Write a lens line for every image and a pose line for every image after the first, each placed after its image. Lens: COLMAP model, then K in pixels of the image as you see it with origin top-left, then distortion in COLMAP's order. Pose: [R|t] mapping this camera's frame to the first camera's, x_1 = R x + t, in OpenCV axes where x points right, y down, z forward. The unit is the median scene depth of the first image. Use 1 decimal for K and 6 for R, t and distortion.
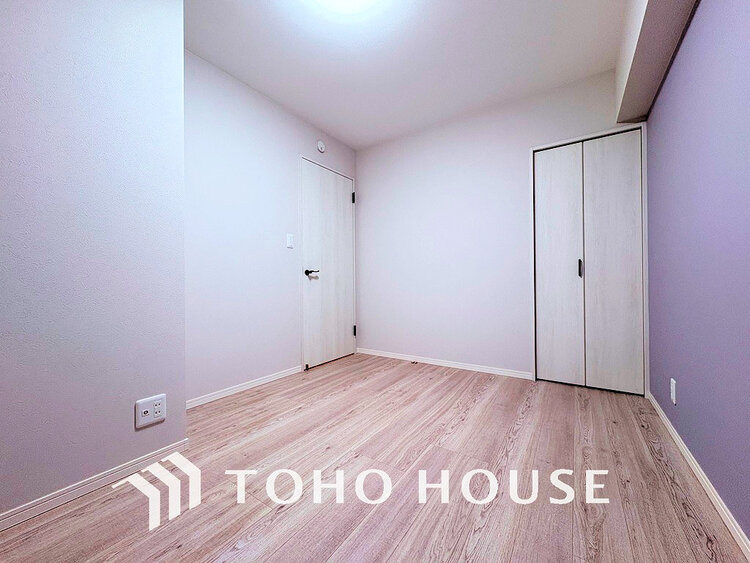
lens RADIAL K [[297.2, 0, 377.2], [0, 297.2, 280.6], [0, 0, 1]] dist [-0.000203, -0.000097]
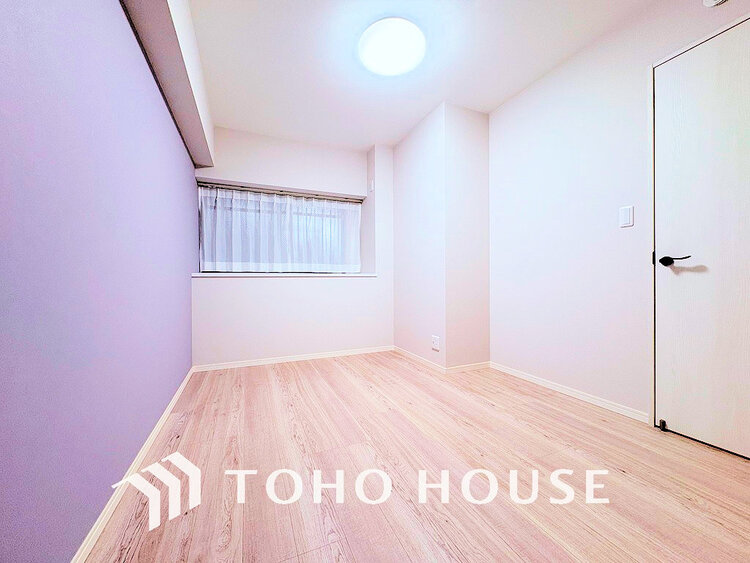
lens RADIAL K [[297.2, 0, 377.2], [0, 297.2, 280.6], [0, 0, 1]] dist [-0.000203, -0.000097]
pose [[-0.546031, 0.012116, -0.837677, 0.715988], [0.016490, 0.999857, 0.003713, -0.002373], [0.837602, -0.011786, -0.546153, 1.107481]]
